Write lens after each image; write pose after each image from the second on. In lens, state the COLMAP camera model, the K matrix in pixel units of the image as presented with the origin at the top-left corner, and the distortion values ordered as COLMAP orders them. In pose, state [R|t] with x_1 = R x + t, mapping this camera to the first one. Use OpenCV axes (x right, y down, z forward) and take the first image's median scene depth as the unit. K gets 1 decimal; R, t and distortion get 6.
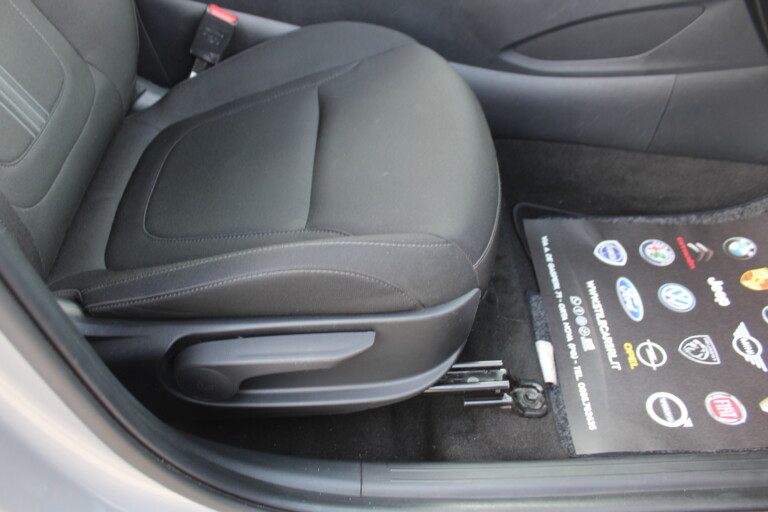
lens RADIAL K [[643.5, 0, 384.1], [0, 643.5, 231.8], [0, 0, 1]] dist [-0.088690, -0.000369]
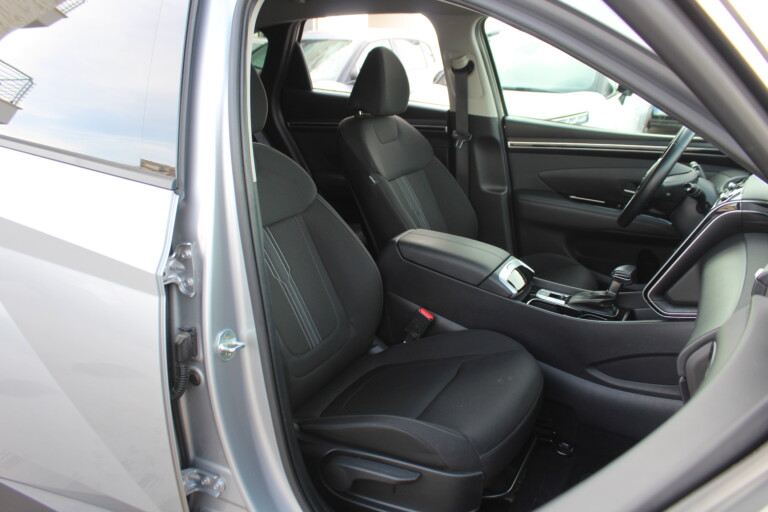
lens RADIAL K [[644.9, 0, 384.0], [0, 644.9, 256.0], [0, 0, 1]] dist [-0.175220, 0.159585]
pose [[0.869860, 0.129515, -0.475993, 0.501336], [-0.321778, 0.880345, -0.348500, 0.194750], [0.373902, 0.456310, 0.807452, -0.616682]]
